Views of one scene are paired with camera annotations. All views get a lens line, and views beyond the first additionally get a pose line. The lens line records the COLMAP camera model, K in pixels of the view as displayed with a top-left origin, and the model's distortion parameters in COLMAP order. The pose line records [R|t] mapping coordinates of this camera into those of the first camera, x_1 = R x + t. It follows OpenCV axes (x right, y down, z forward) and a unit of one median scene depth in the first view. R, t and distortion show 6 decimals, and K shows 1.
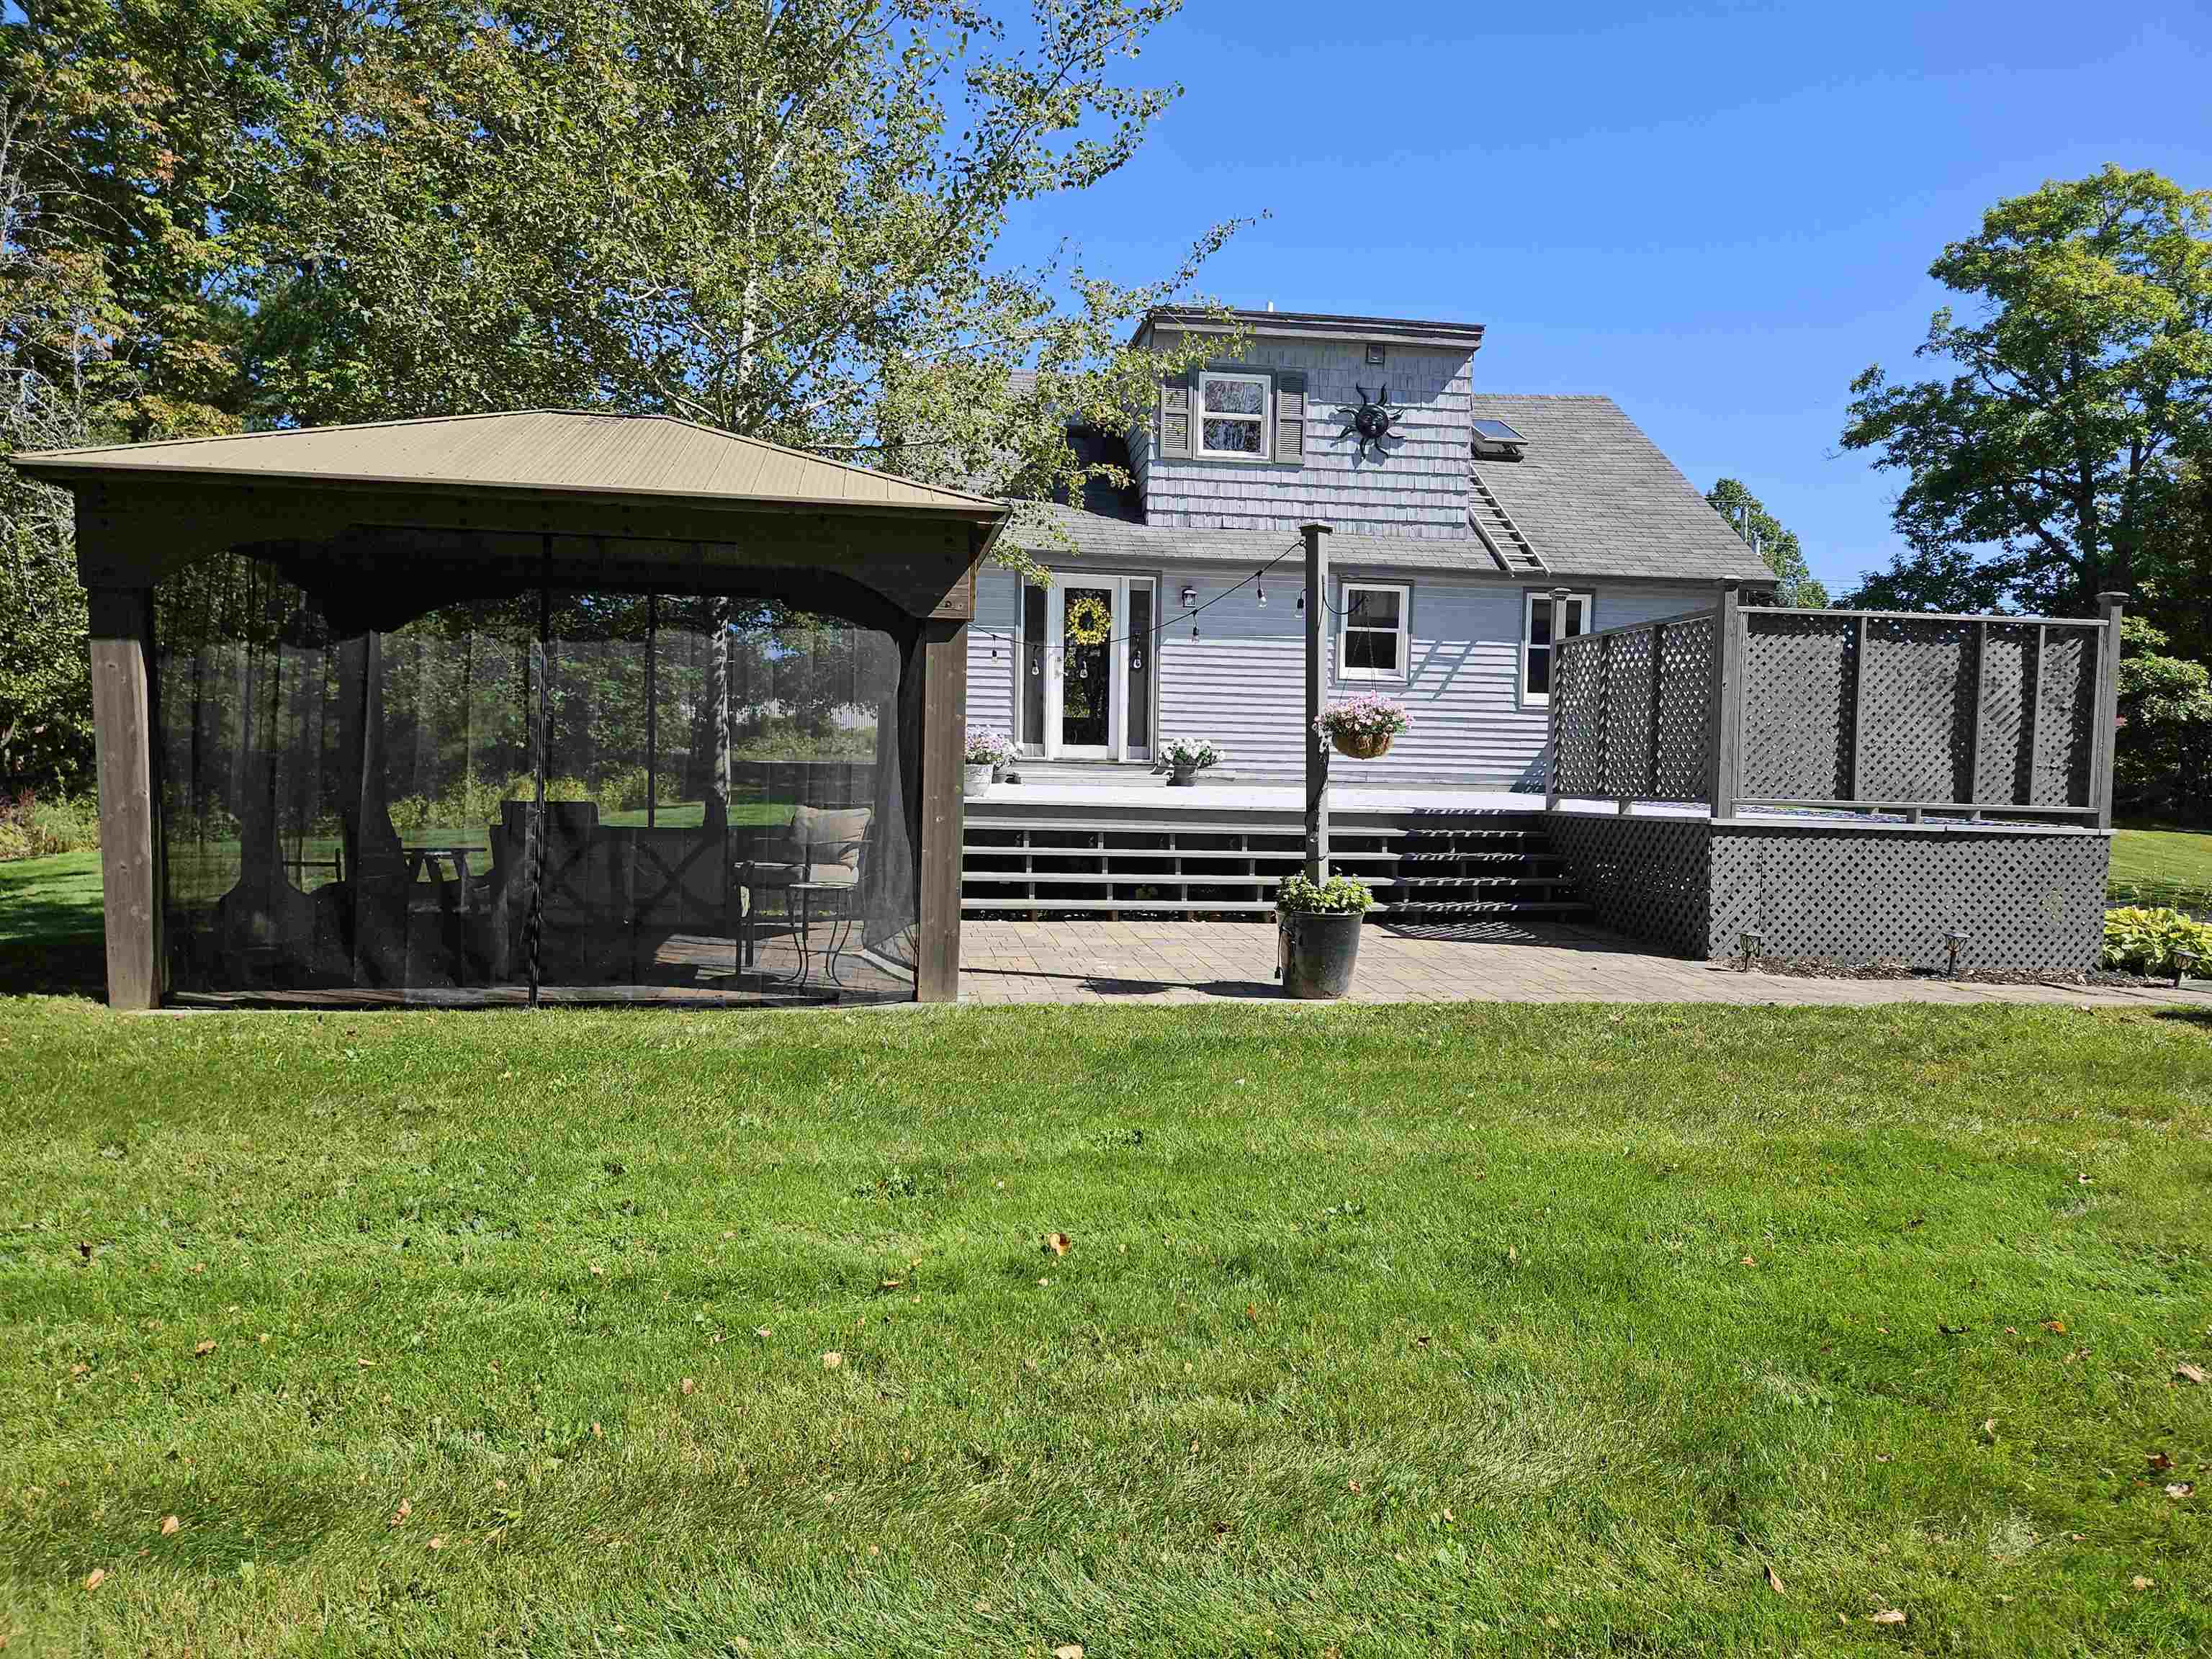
lens RADIAL K [[1467.5, 0, 1100.5], [0, 1467.5, 816.5], [0, 0, 1]] dist [0.072999, -0.059948]
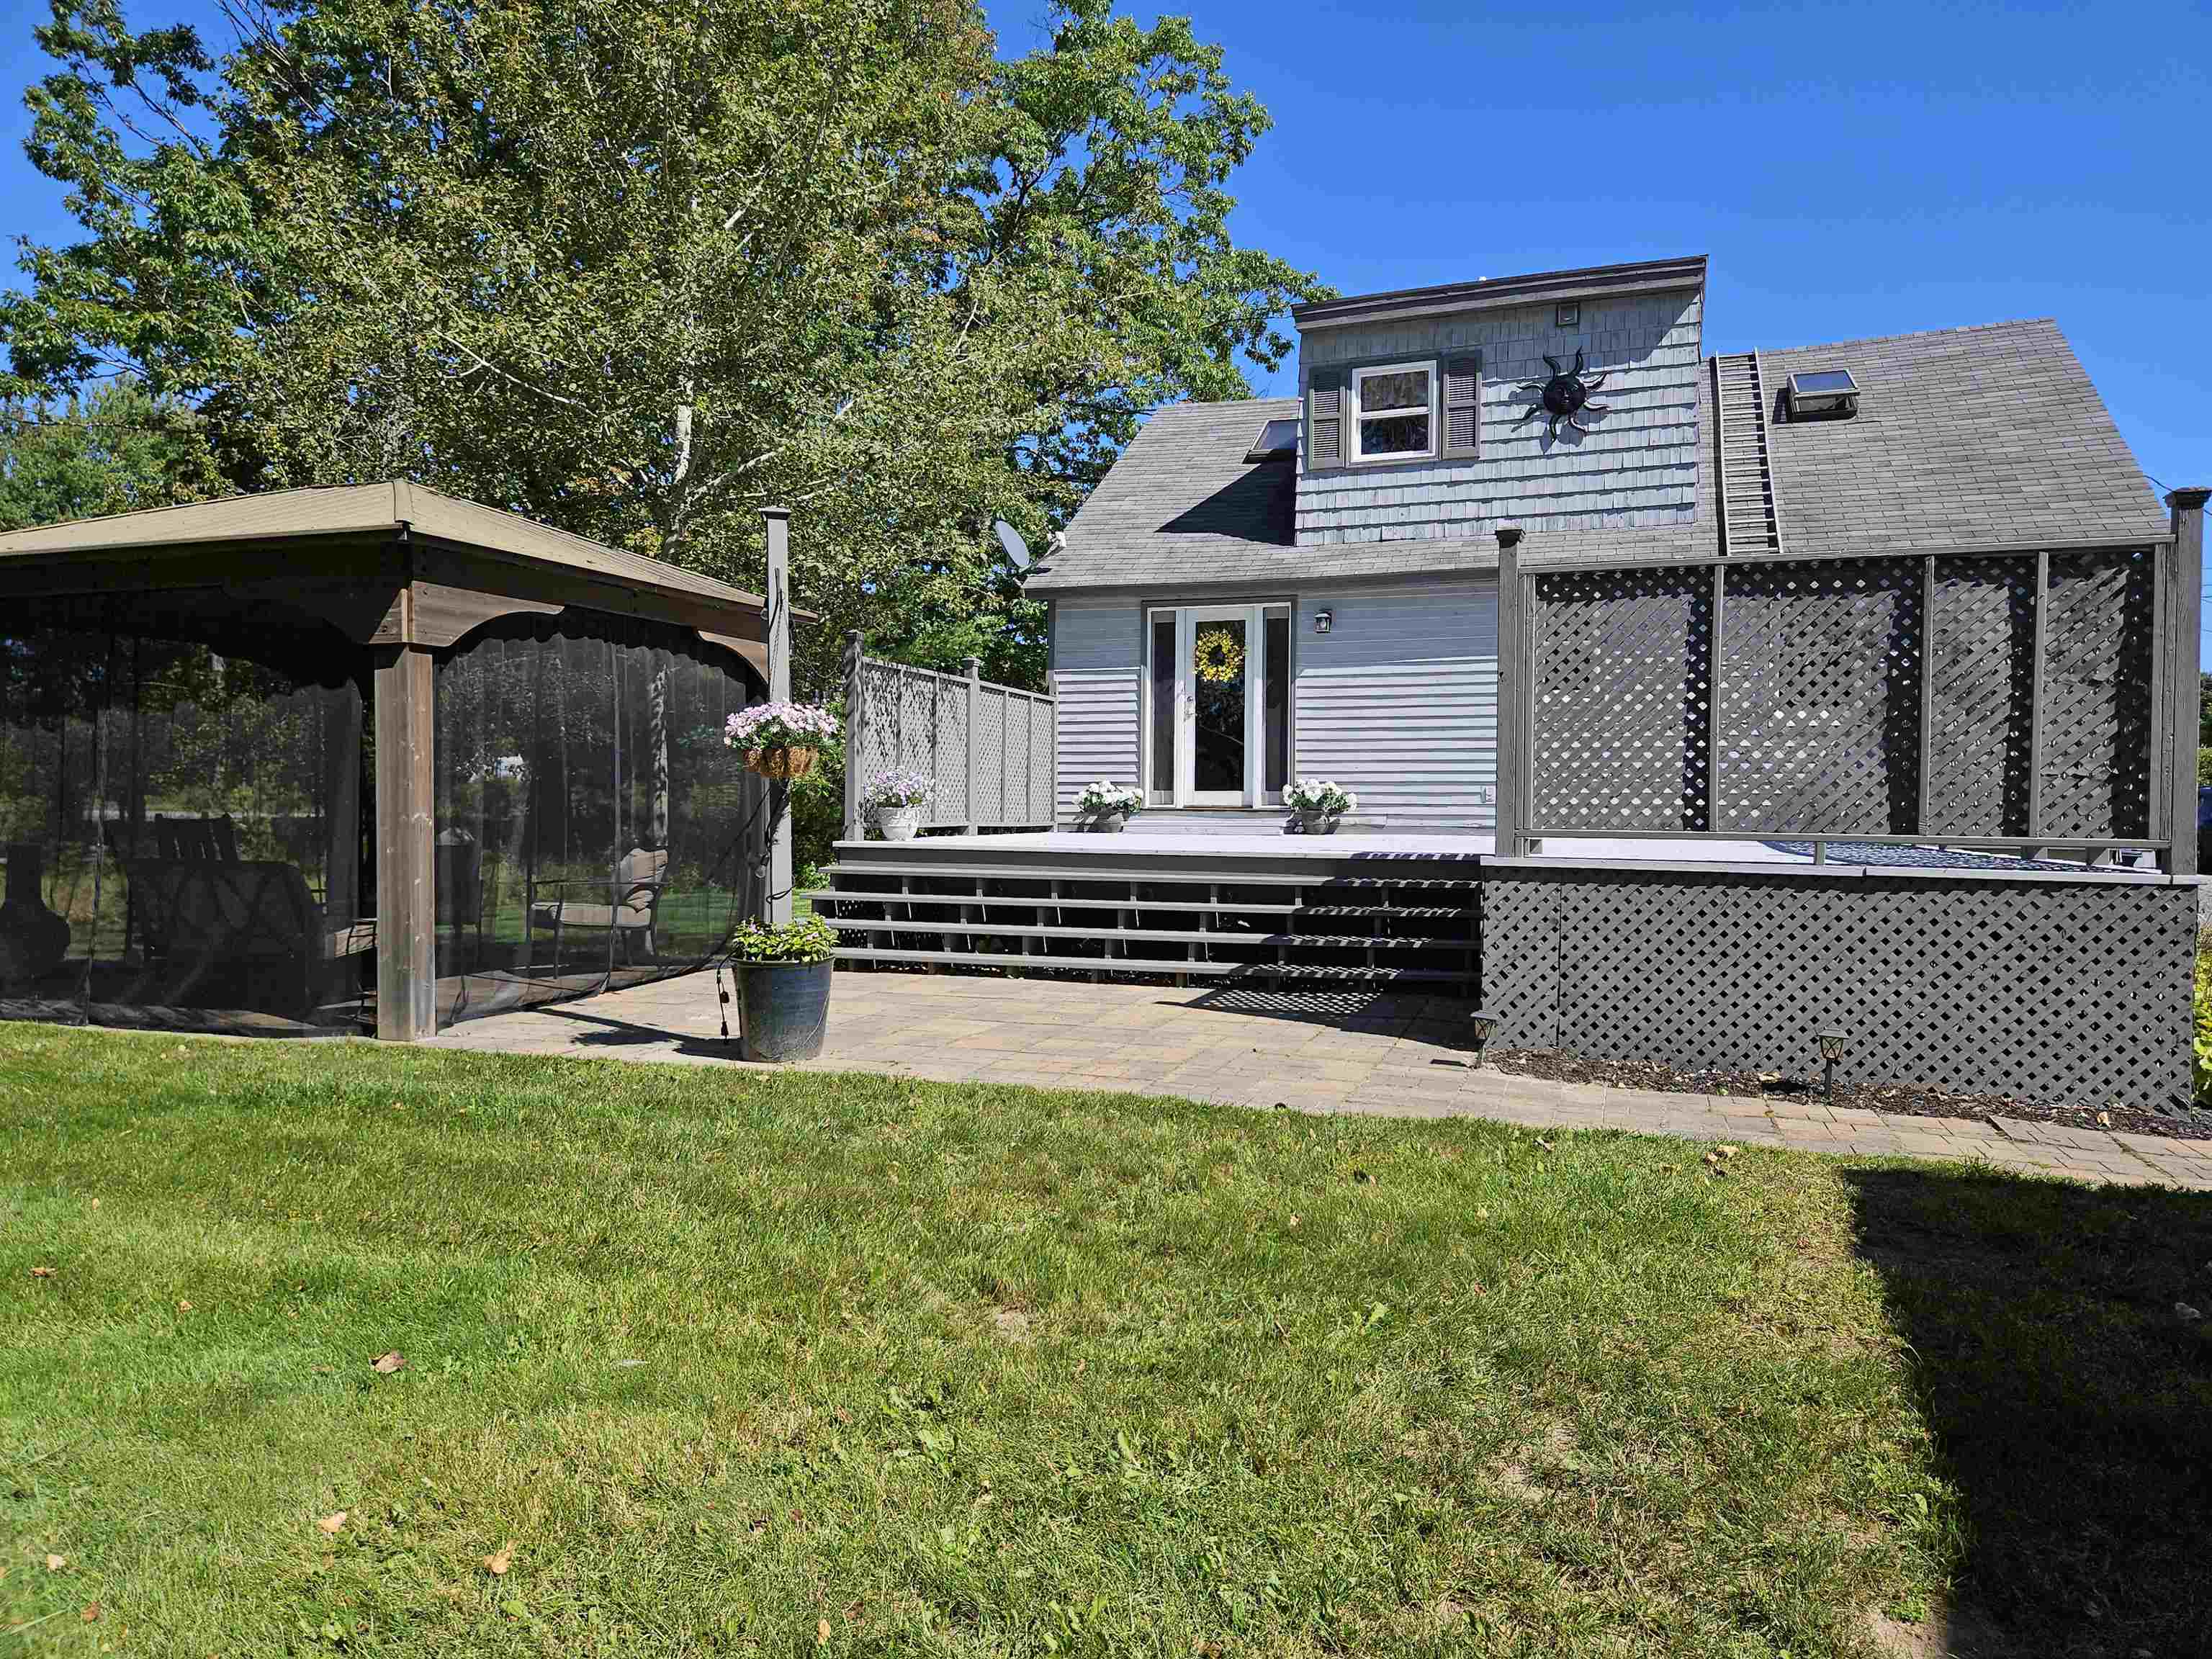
lens RADIAL K [[1467.5, 0, 1100.5], [0, 1467.5, 816.5], [0, 0, 1]] dist [0.072999, -0.059948]
pose [[0.887207, -0.015852, -0.461100, 0.346643], [-0.006243, 0.998906, -0.046353, 0.009953], [0.461330, 0.044004, 0.886137, 0.157895]]
